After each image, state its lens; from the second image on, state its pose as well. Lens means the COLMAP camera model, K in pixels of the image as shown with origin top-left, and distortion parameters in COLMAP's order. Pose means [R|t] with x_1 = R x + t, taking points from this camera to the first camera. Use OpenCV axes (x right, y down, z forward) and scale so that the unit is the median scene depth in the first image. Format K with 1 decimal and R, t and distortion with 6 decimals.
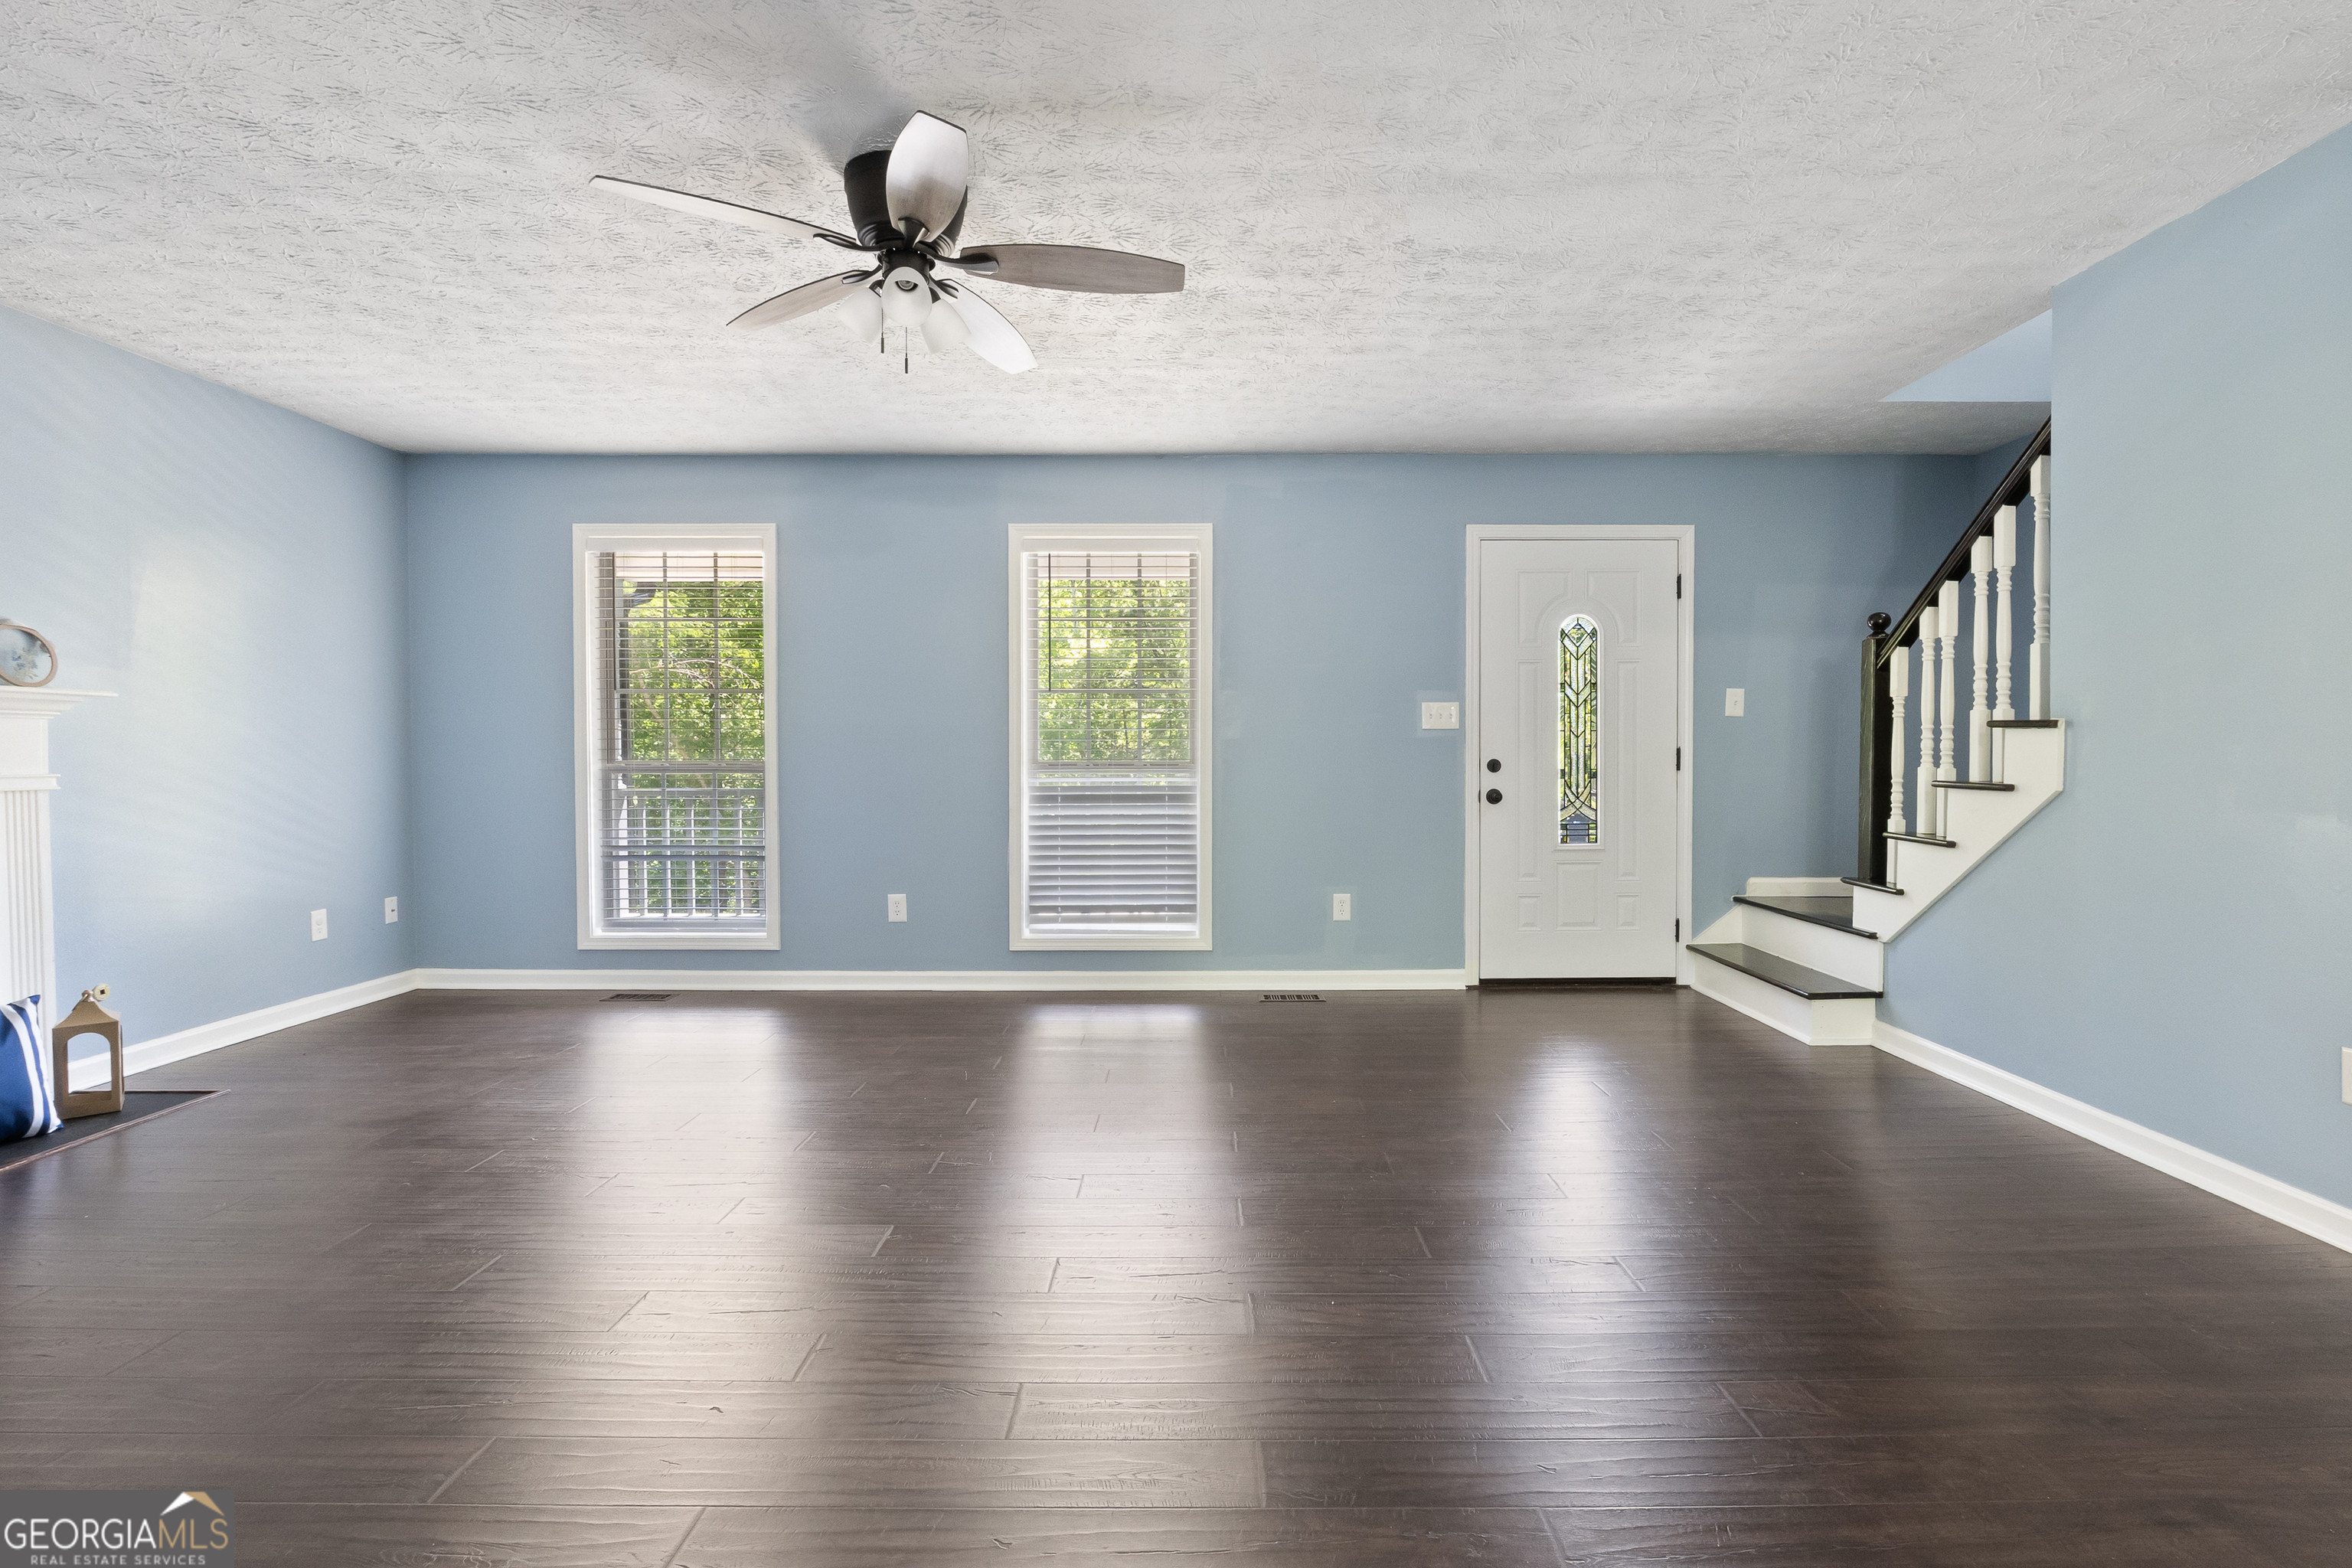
lens RADIAL K [[1119.0, 0, 1188.8], [0, 1119.0, 784.9], [0, 0, 1]] dist [-0.003521, 0.000058]
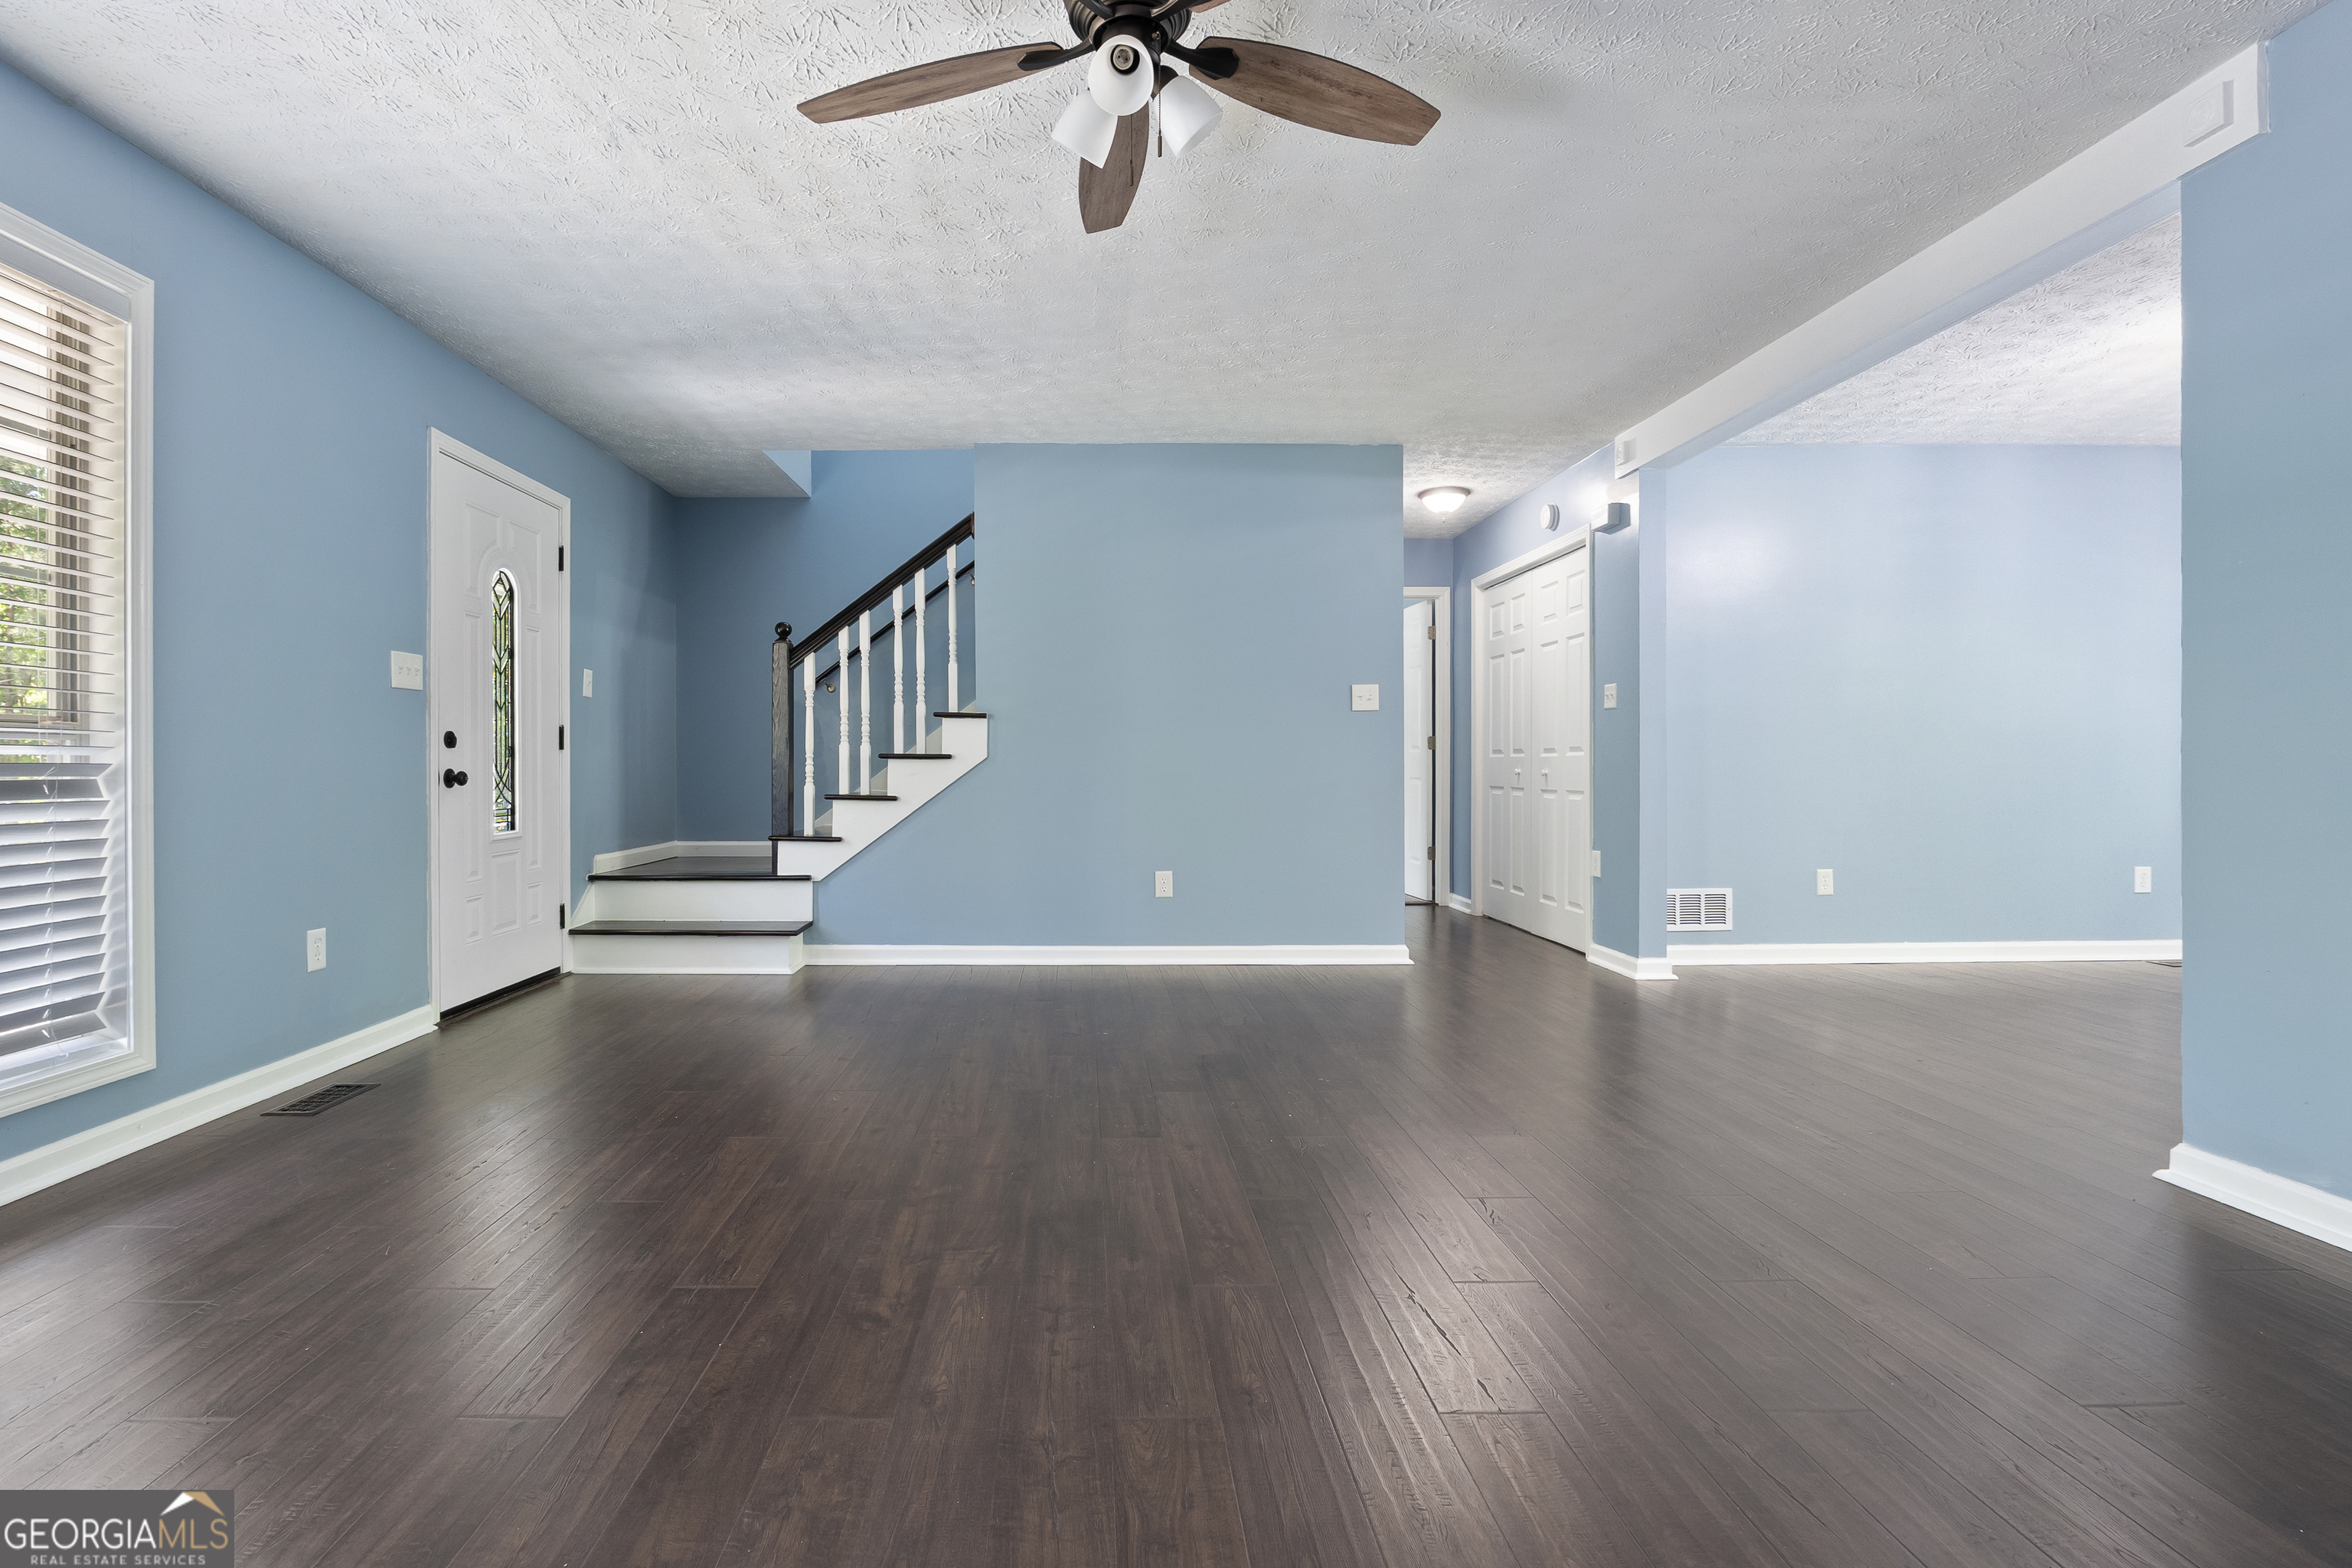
lens RADIAL K [[1119.0, 0, 1107.9], [0, 1119.0, 769.5], [0, 0, 1]] dist [-0.003521, 0.000058]
pose [[-0.025332, -0.000664, 0.999679, -0.534309], [0.026815, 0.999640, 0.001343, 0.015486], [-0.999319, 0.026841, -0.025305, 0.555624]]
